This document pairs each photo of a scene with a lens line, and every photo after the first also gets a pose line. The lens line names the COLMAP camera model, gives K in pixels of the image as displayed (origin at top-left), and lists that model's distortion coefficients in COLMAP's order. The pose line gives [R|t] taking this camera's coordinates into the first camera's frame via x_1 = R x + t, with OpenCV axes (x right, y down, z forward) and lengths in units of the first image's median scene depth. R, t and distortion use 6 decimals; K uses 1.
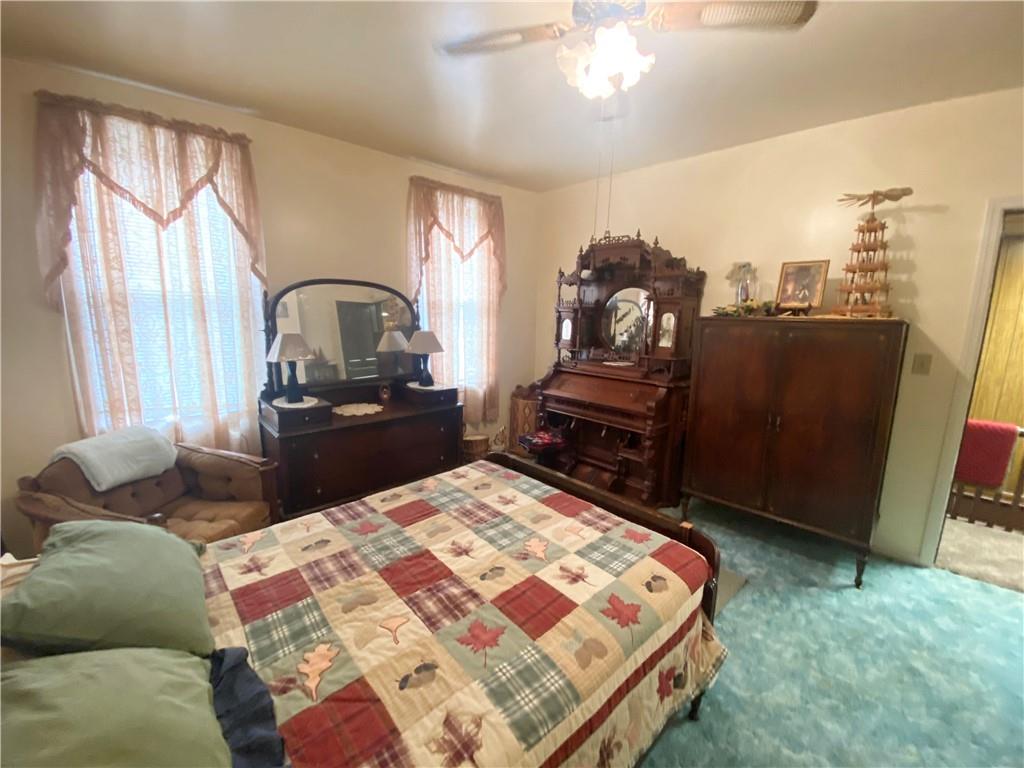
lens RADIAL K [[408.4, 0, 513.6], [0, 408.4, 384.5], [0, 0, 1]] dist [0.051766, -0.038803]
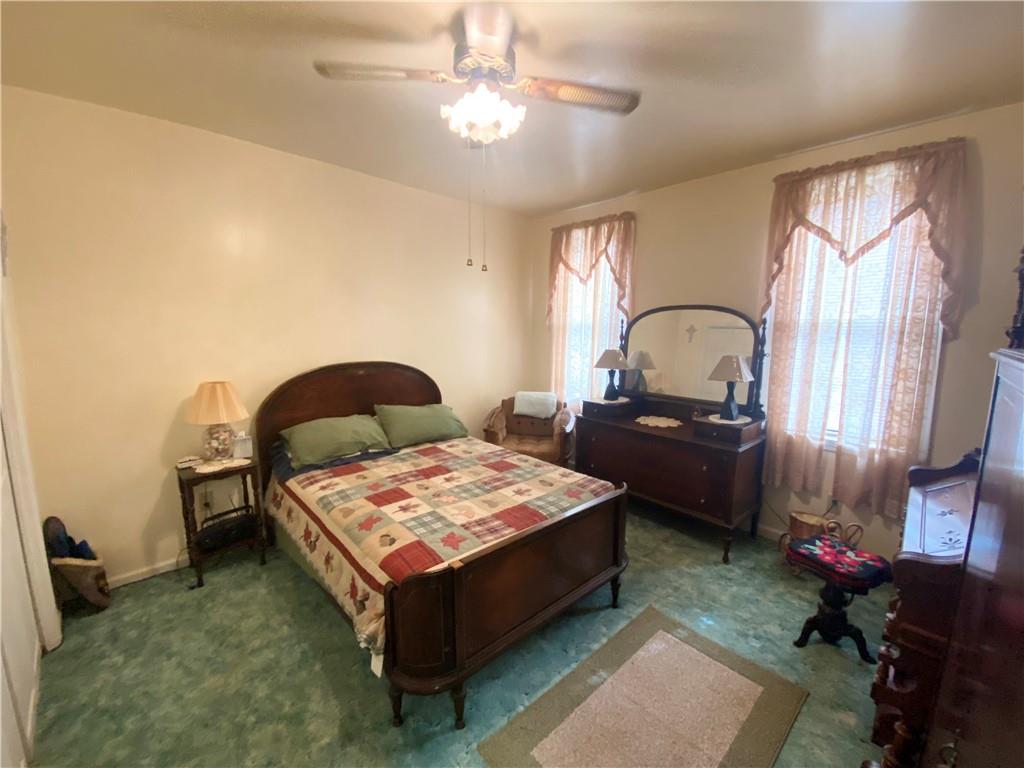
lens RADIAL K [[408.4, 0, 513.6], [0, 408.4, 384.5], [0, 0, 1]] dist [0.051766, -0.038803]
pose [[0.007178, 0.122124, -0.992489, 1.197970], [-0.197465, 0.973144, 0.118315, -0.155456], [0.980284, 0.195133, 0.031101, 0.976304]]
